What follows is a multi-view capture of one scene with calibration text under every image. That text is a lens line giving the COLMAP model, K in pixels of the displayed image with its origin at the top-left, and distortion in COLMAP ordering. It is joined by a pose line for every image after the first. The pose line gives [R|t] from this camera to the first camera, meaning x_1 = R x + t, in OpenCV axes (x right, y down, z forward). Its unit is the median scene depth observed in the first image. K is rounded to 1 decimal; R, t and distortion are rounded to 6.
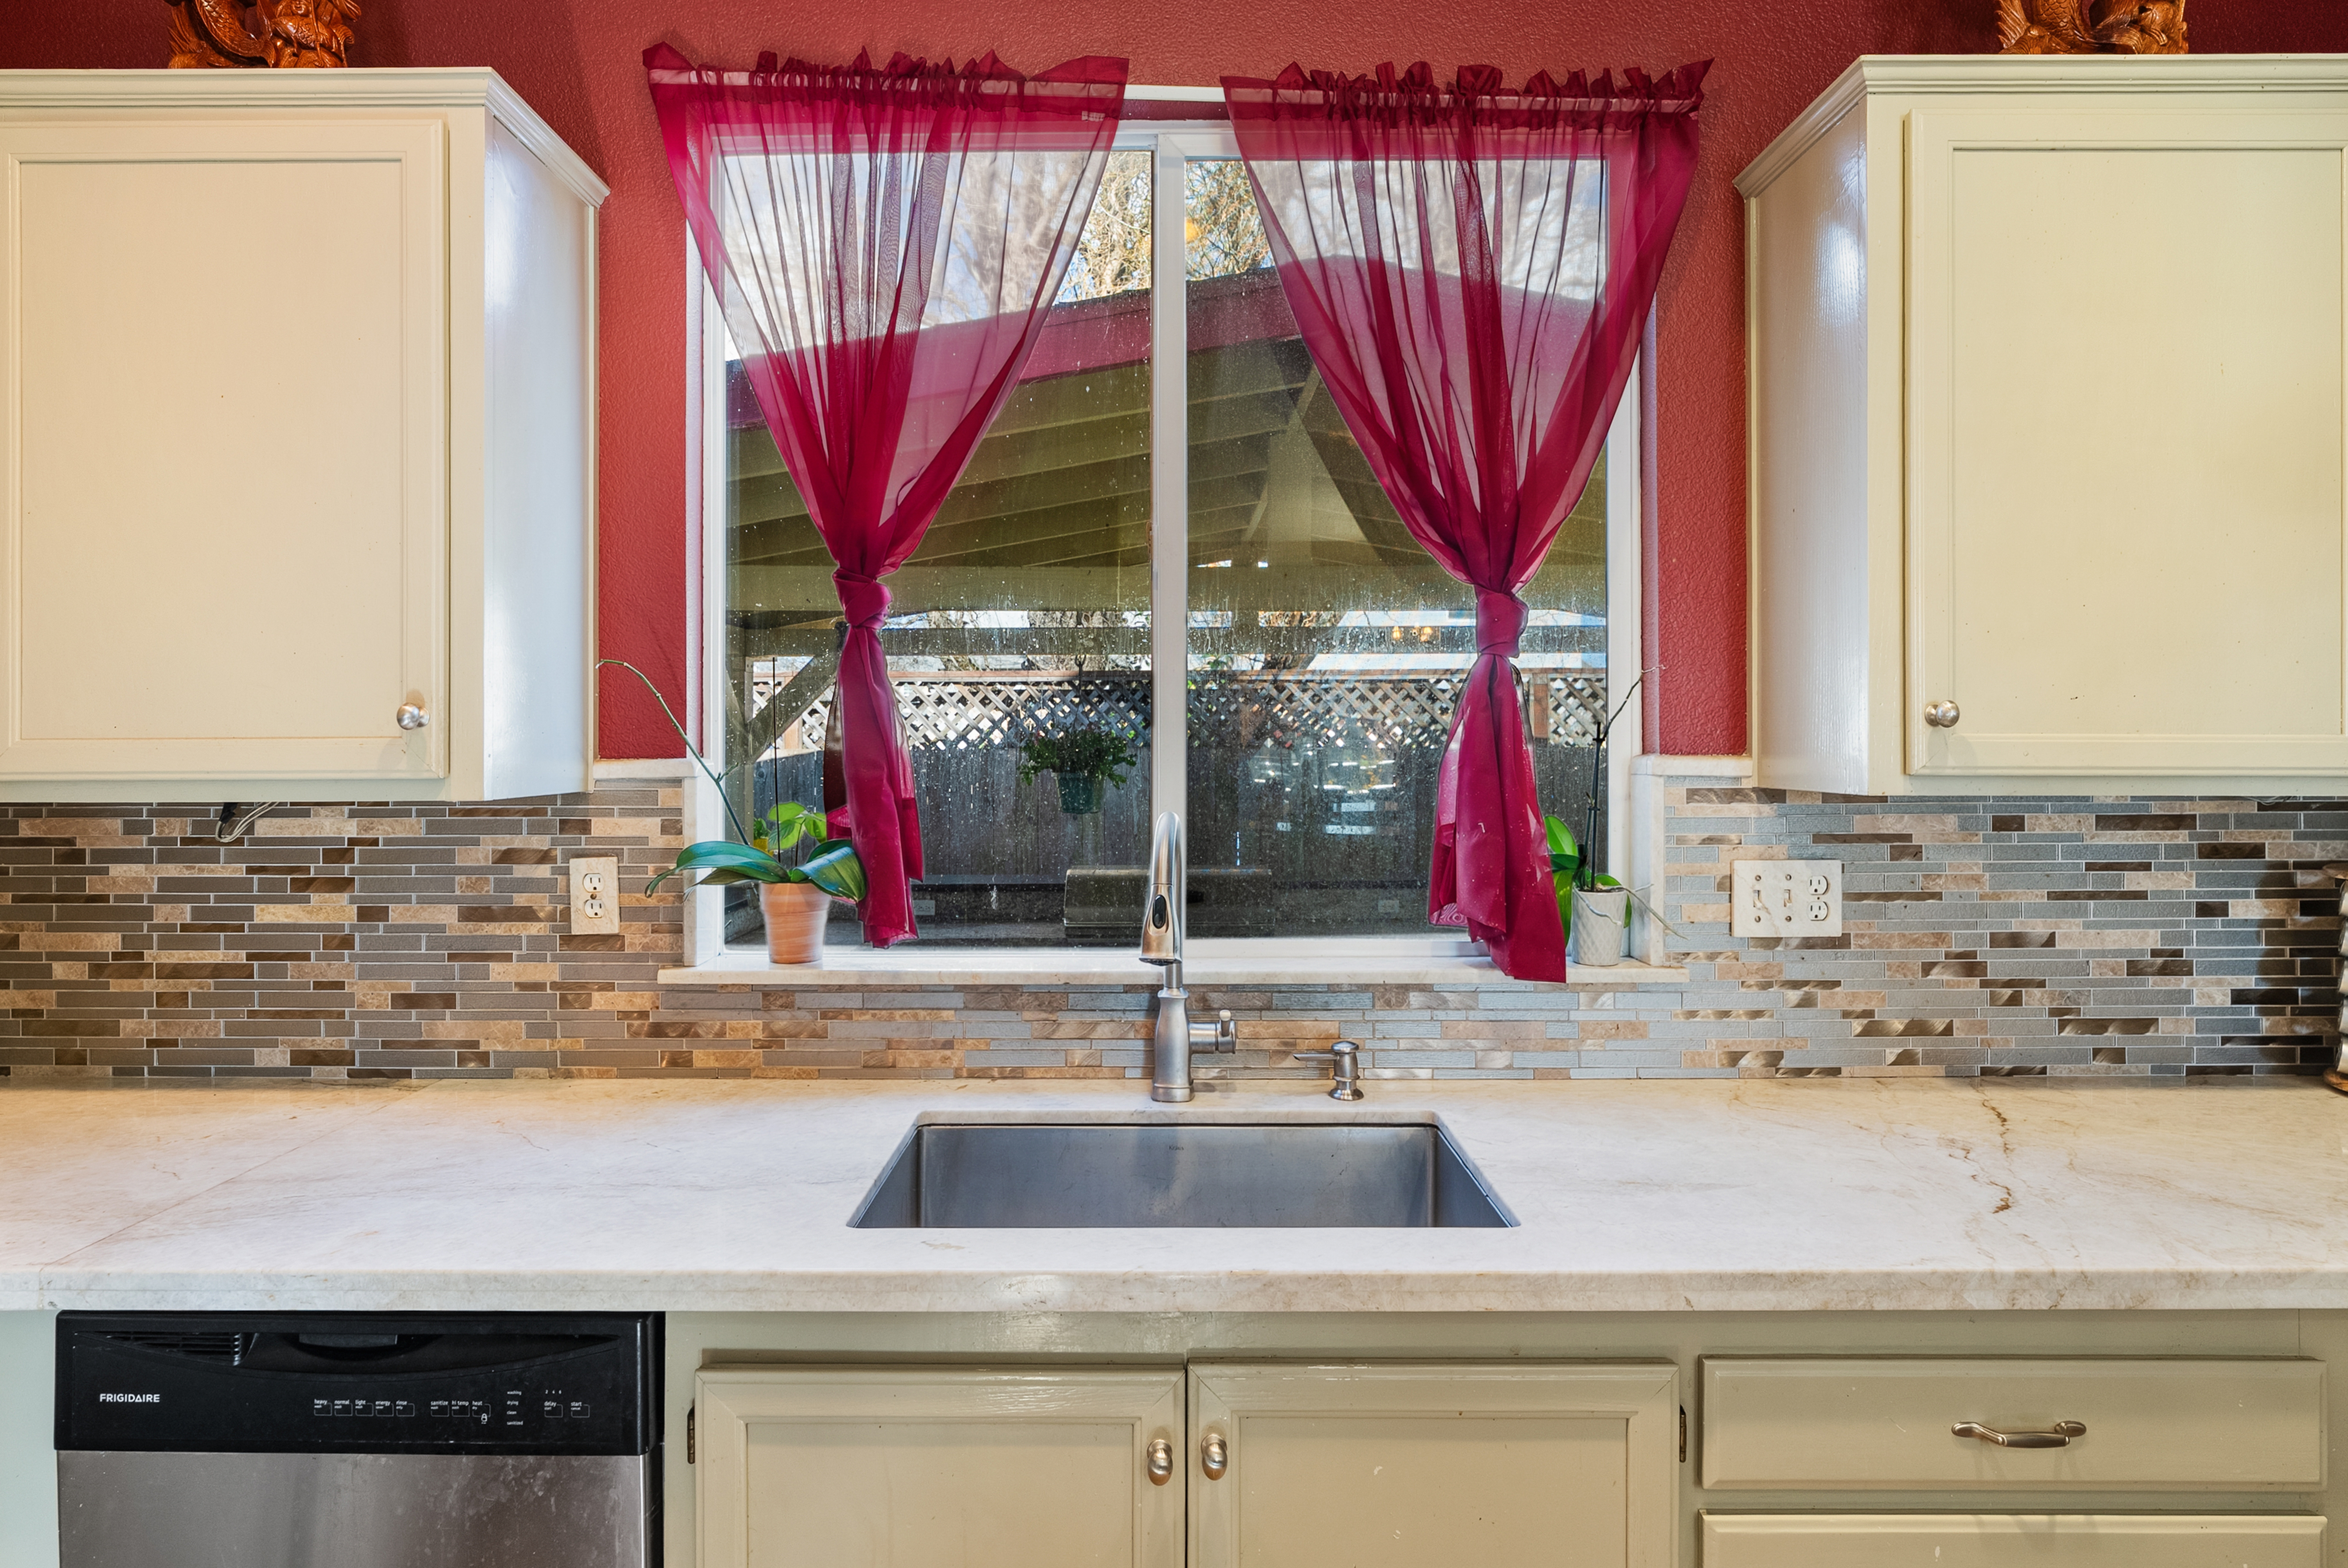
lens RADIAL K [[1213.0, 0, 1161.4], [0, 1213.0, 761.1], [0, 0, 1]] dist [-0.006543, 0.000603]
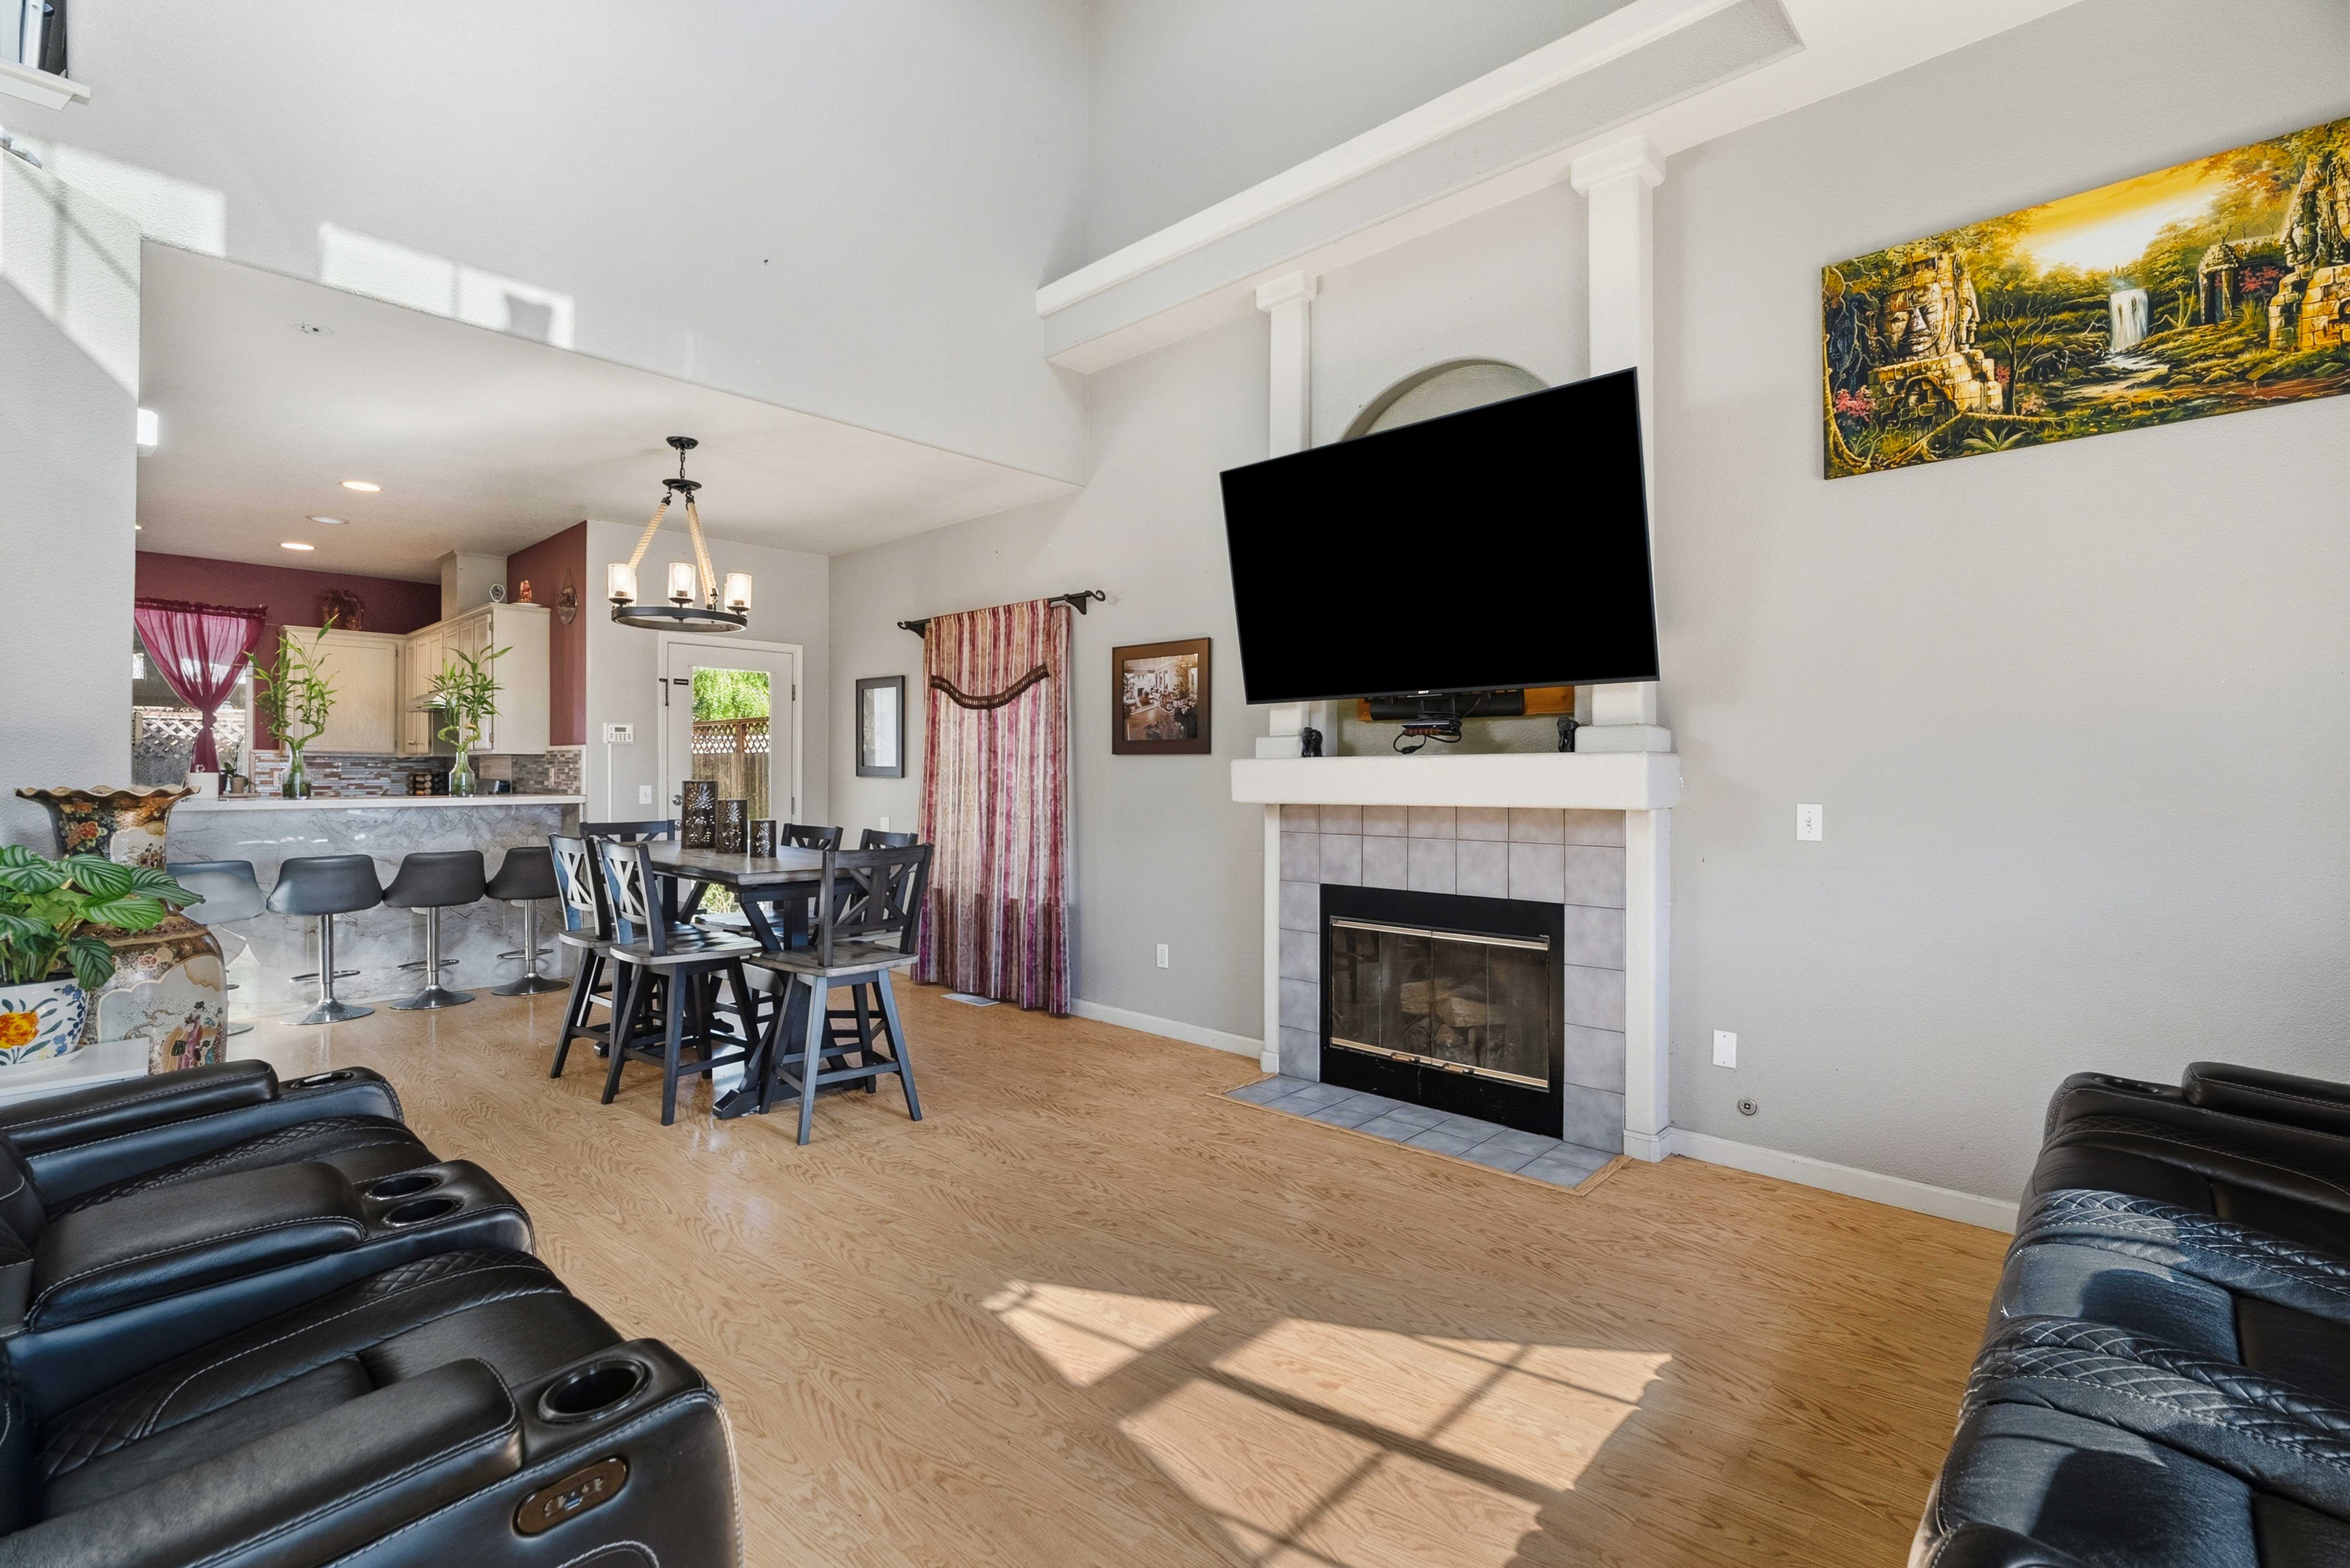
lens RADIAL K [[1062.4, 0, 1175.7], [0, 1062.4, 749.5], [0, 0, 1]] dist [-0.014564, 0.006869]
pose [[0.685863, 0.023462, 0.727352, -0.115936], [0.007447, 0.999202, -0.039254, 0.188524], [-0.727692, 0.032340, 0.685141, -4.487005]]
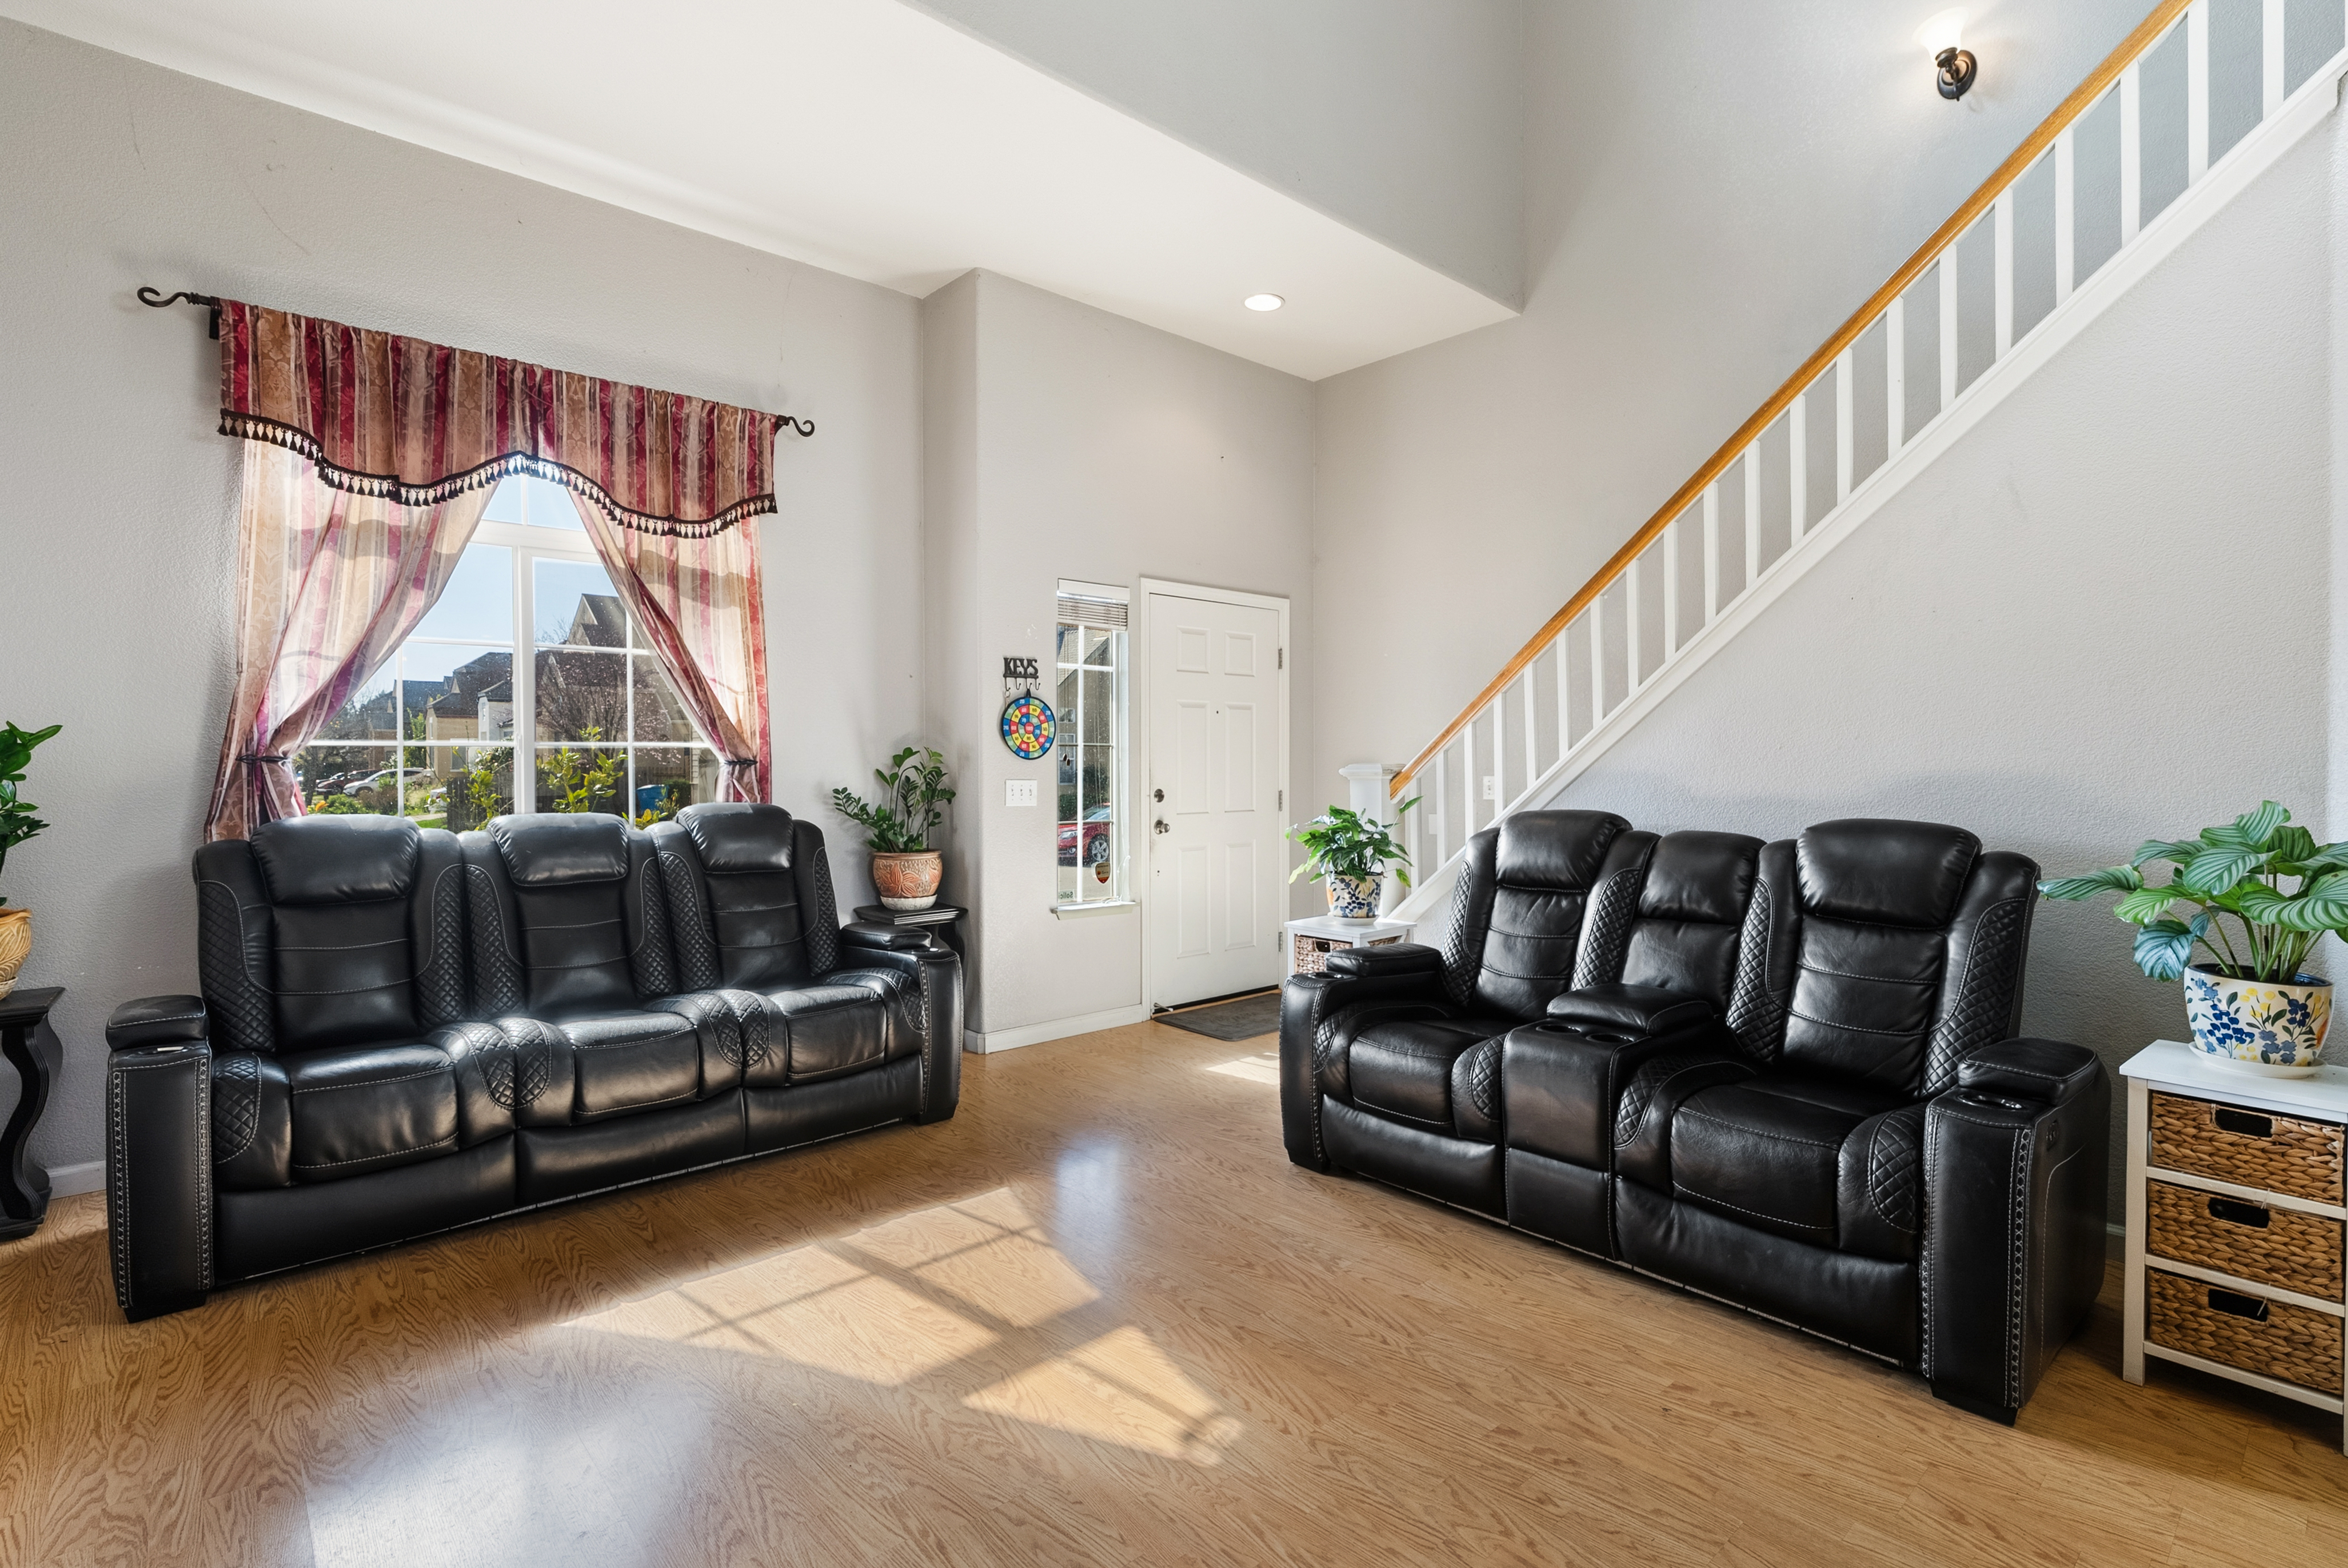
lens RADIAL K [[1112.8, 0, 1171.3], [0, 1112.8, 768.3], [0, 0, 1]] dist [0.002874, 0.001028]
pose [[-0.751069, 0.012275, -0.660109, 1.573331], [-0.006768, 0.999631, 0.026289, 0.144571], [0.660189, 0.024212, -0.750709, -2.531878]]
